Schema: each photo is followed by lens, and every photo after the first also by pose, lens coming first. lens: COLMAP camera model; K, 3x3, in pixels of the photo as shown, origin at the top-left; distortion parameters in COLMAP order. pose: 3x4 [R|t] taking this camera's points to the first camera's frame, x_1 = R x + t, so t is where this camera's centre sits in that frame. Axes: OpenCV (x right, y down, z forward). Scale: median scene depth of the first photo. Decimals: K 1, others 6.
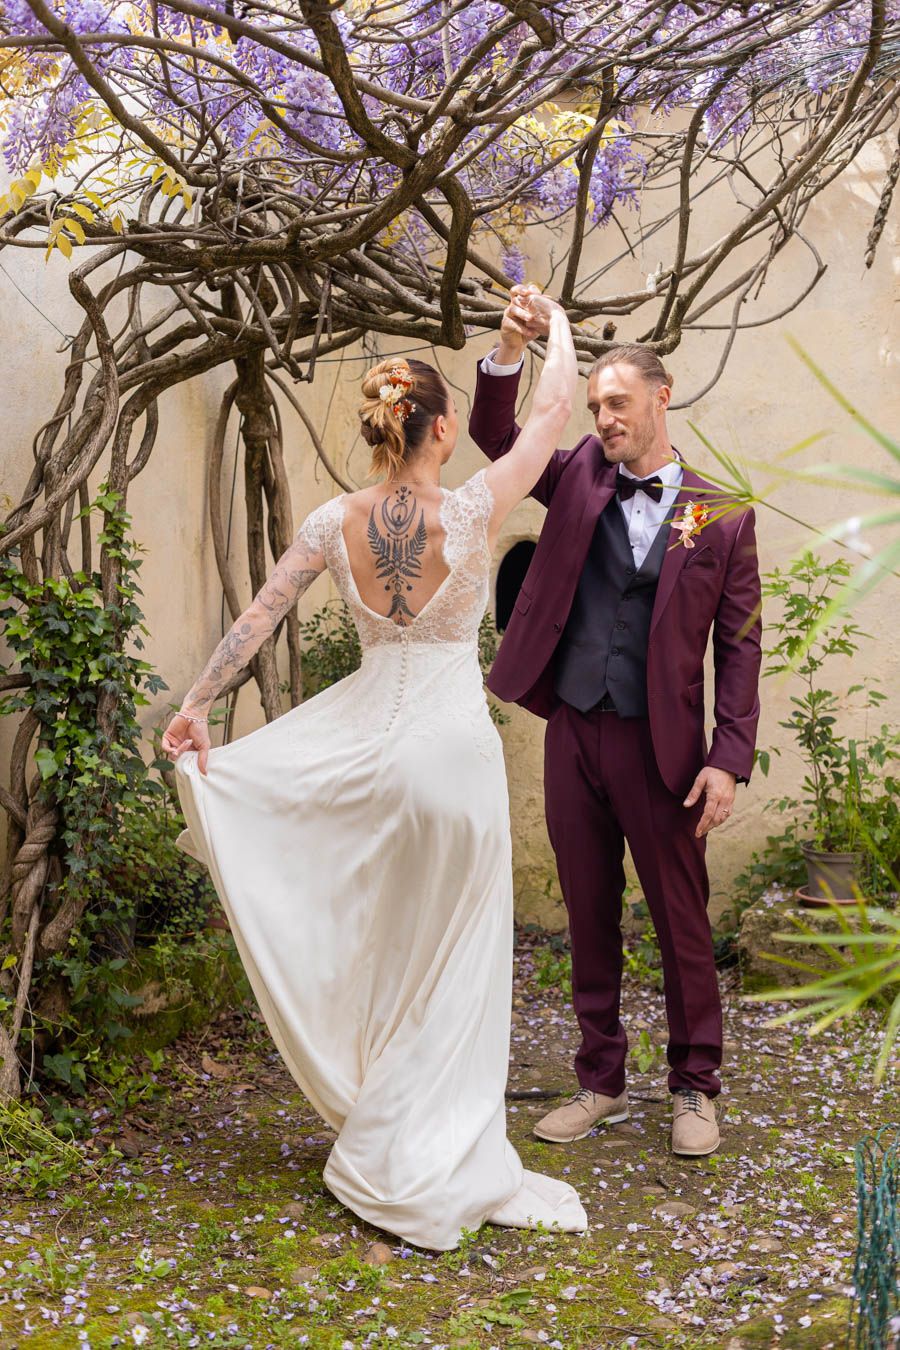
lens RADIAL K [[2019.4, 0, 450.2], [0, 2019.4, 677.0], [0, 0, 1]] dist [0.000658, 0.000000]
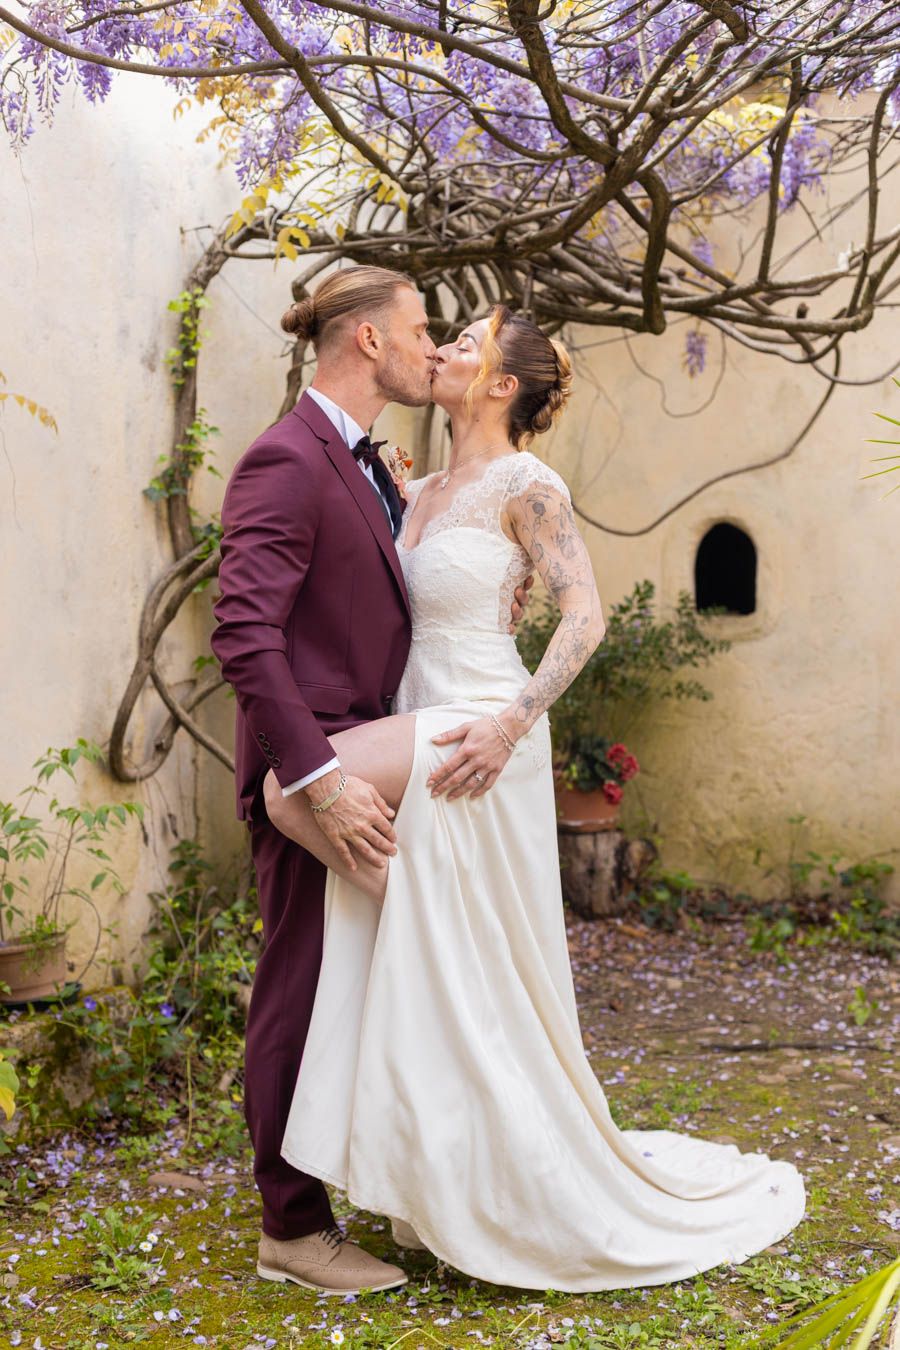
lens RADIAL K [[2019.4, 0, 447.0], [0, 2019.4, 672.1], [0, 0, 1]] dist [0.000658, 0.000000]
pose [[0.995202, -0.034062, -0.091716, -0.014944], [0.033547, 0.999412, -0.007154, 0.016188], [0.091906, 0.004043, 0.995760, -0.052618]]
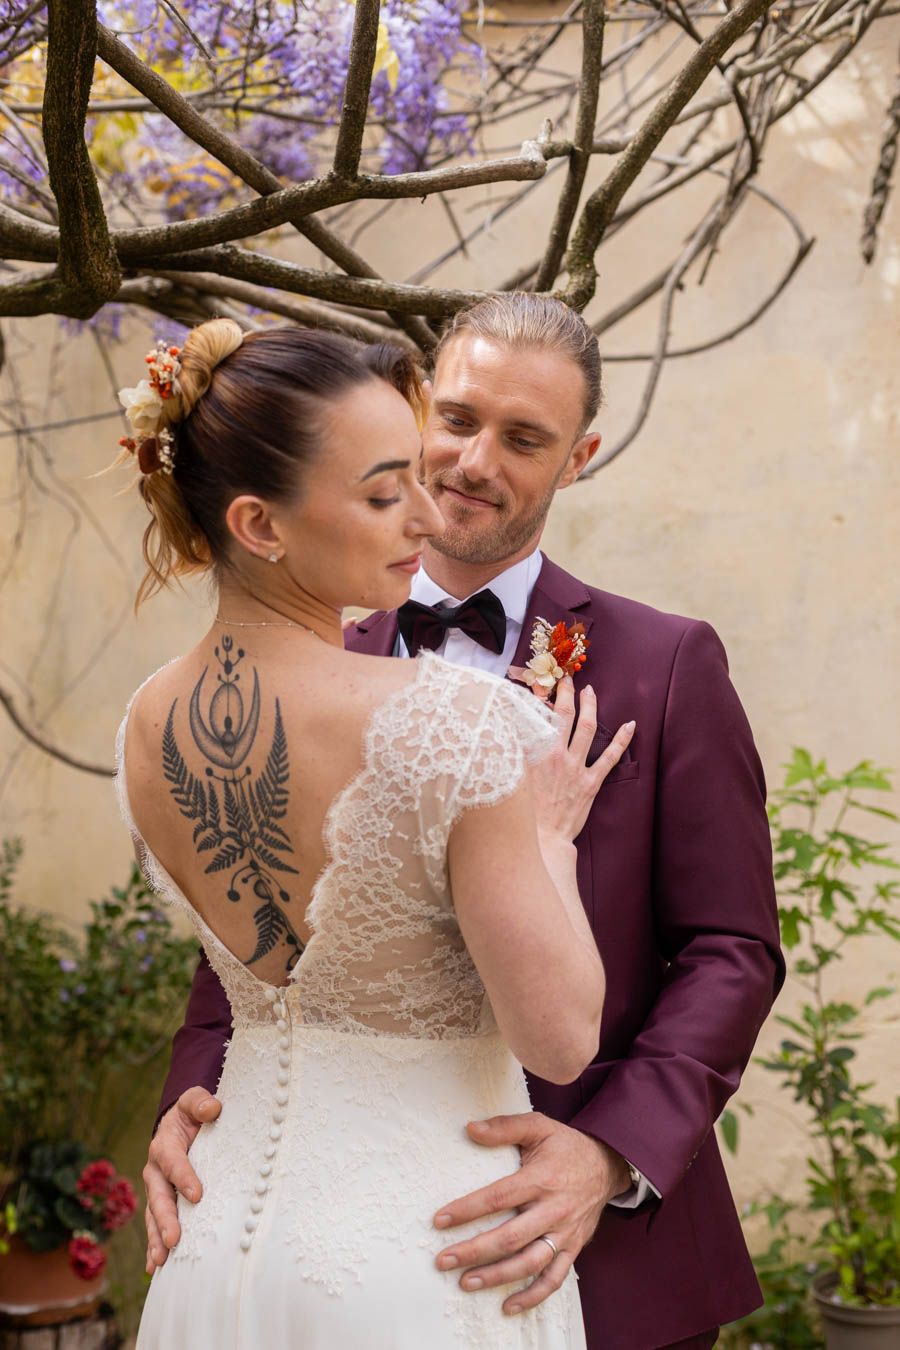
lens RADIAL K [[2019.4, 0, 463.6], [0, 2019.4, 582.1], [0, 0, 1]] dist [0.000658, 0.000000]
pose [[0.994403, -0.020702, 0.103604, 0.034777], [0.037408, 0.986080, -0.162012, -0.026331], [-0.098808, 0.164981, 0.981335, 0.560215]]
